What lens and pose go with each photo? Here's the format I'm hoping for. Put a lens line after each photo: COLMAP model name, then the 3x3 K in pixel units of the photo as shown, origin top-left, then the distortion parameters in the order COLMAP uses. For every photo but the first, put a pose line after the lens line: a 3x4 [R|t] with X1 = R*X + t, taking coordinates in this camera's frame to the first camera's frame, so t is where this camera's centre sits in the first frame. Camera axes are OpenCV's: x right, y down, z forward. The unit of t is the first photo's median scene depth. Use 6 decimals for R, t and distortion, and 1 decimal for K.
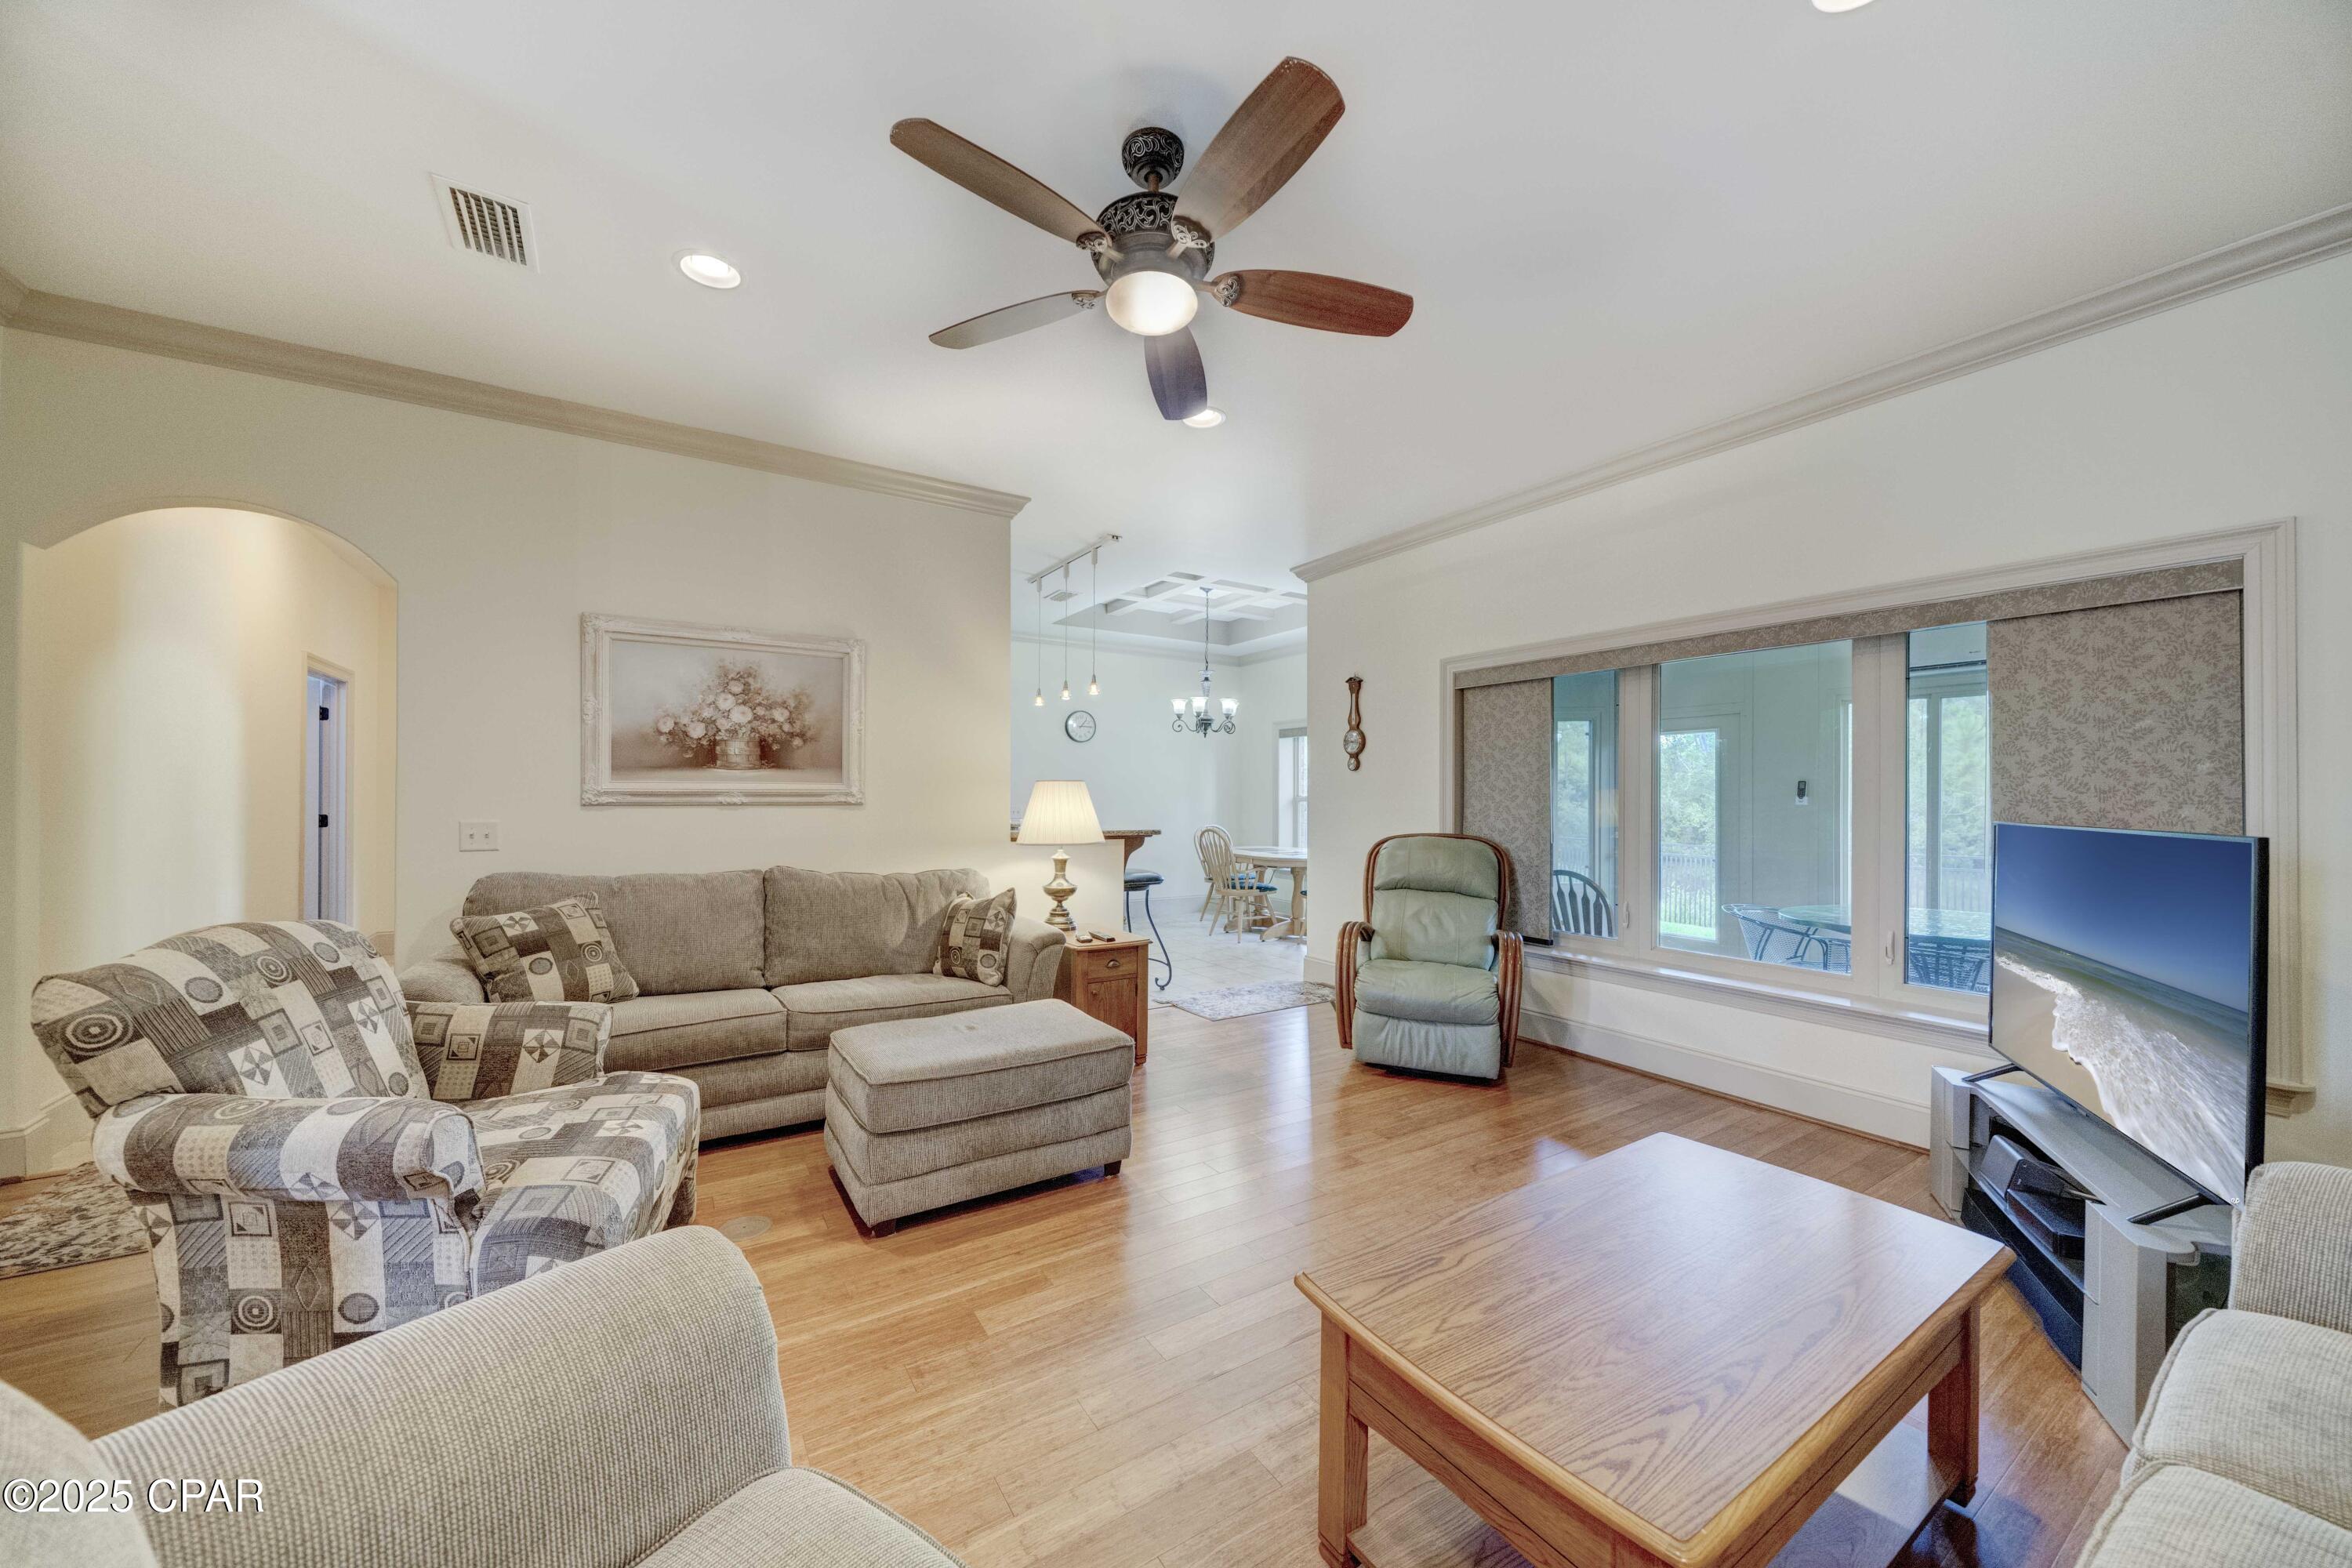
lens RADIAL K [[810.9, 0, 1183.0], [0, 810.9, 801.3], [0, 0, 1]] dist [-0.007054, -0.000062]
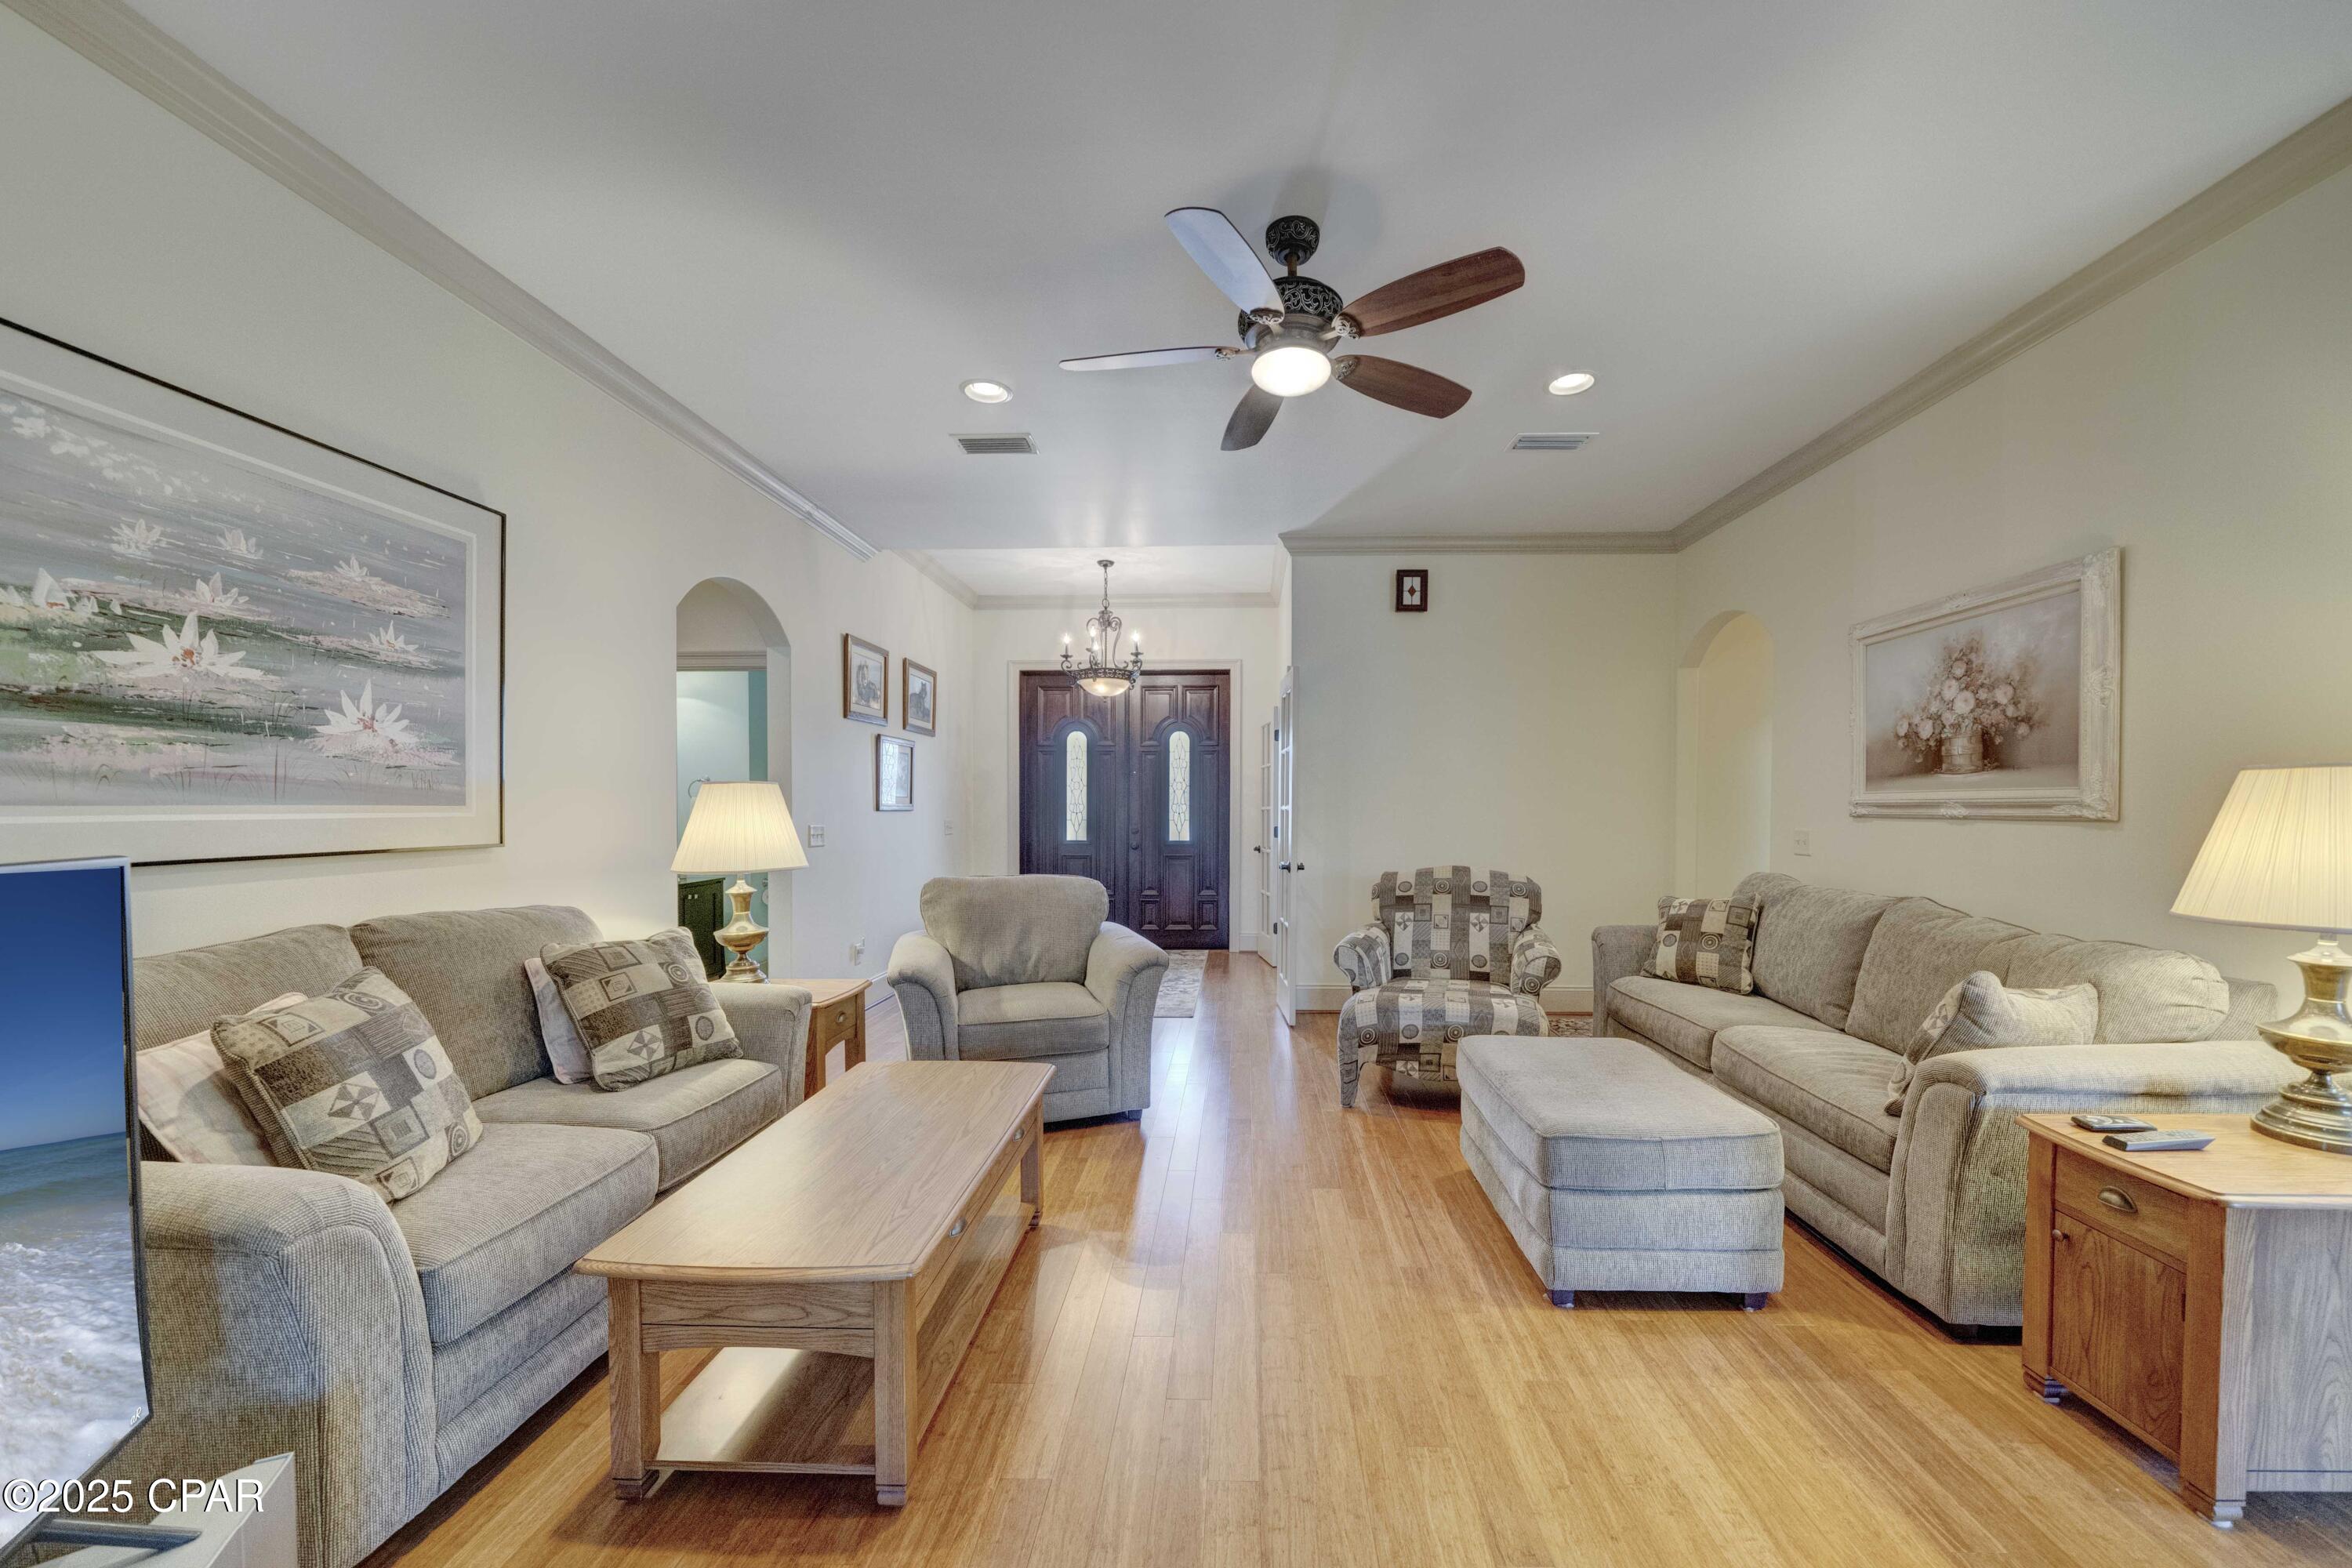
lens RADIAL K [[871.5, 0, 1225.6], [0, 871.5, 817.9], [0, 0, 1]] dist [-0.002004, -0.000445]
pose [[-0.566212, 0.006103, -0.824237, 0.547431], [-0.008596, 0.999874, 0.013309, -0.001530], [0.824215, 0.014621, -0.566089, 0.889615]]
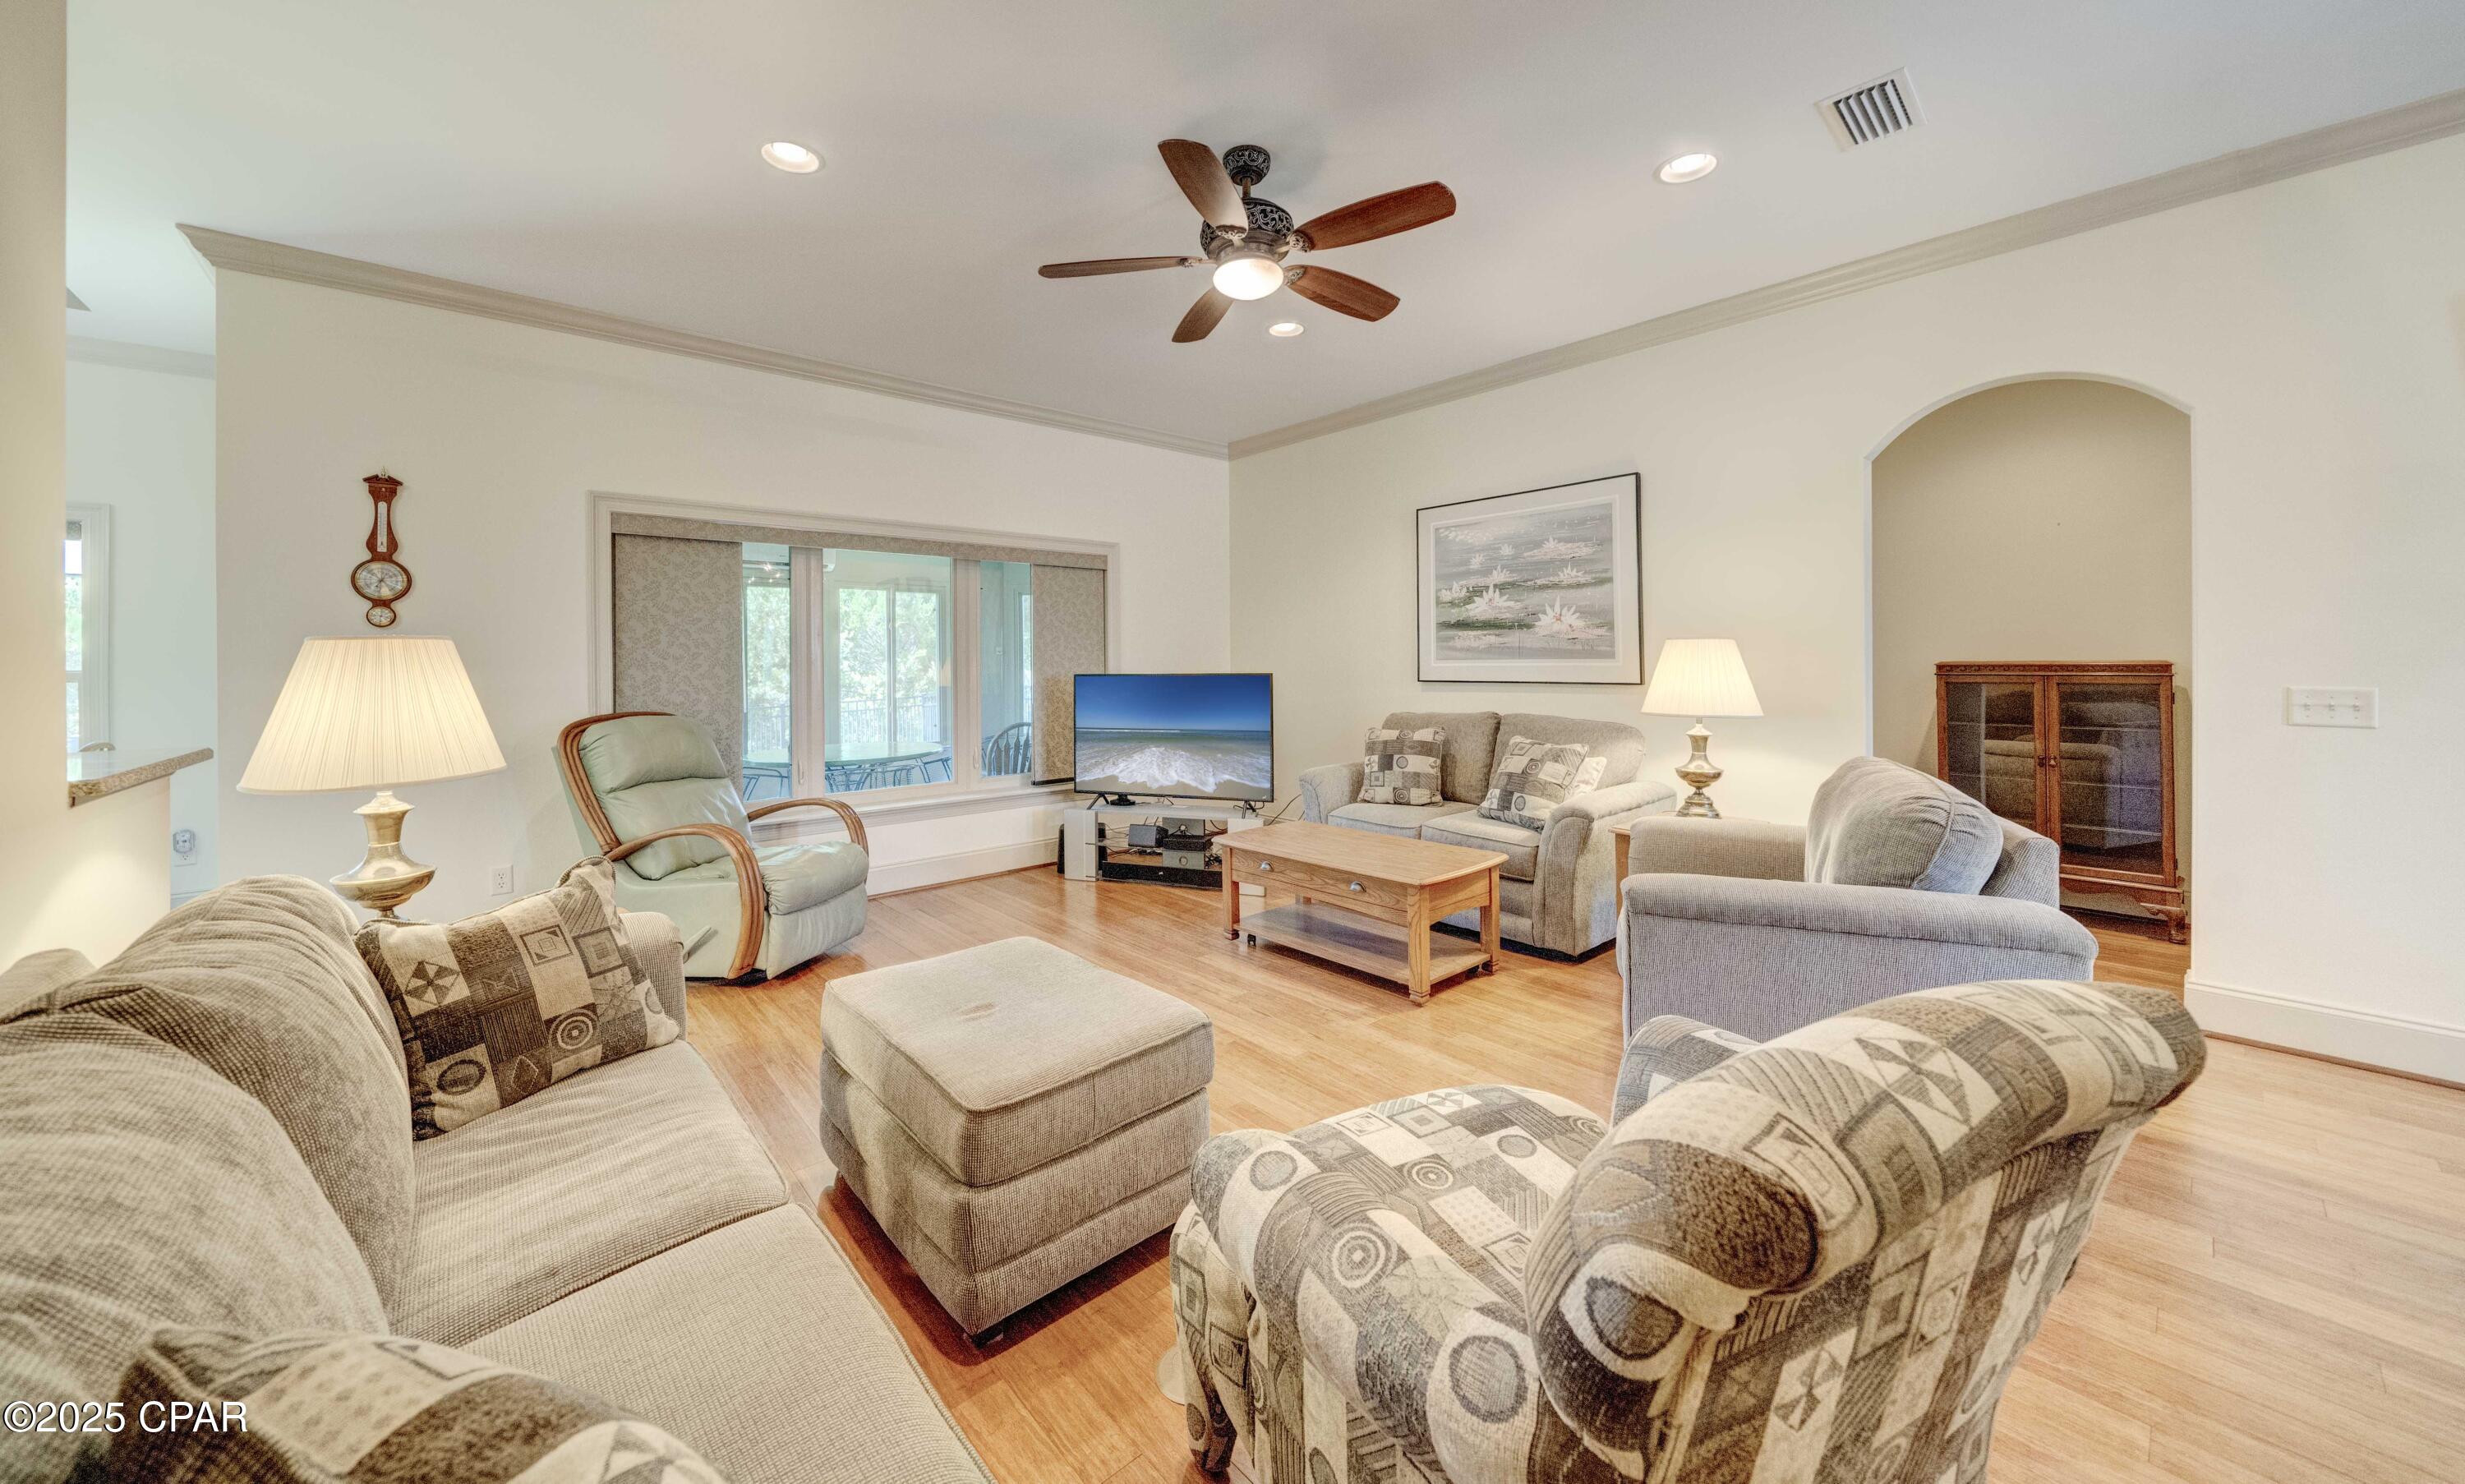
lens RADIAL K [[857.6, 0, 1227.1], [0, 857.6, 658.1], [0, 0, 1]] dist [0.002352, 0.000044]
pose [[-0.149994, -0.001650, 0.988686, -0.752302], [0.015535, 0.999871, 0.004026, -0.010916], [-0.988565, 0.015963, -0.149949, 0.676290]]
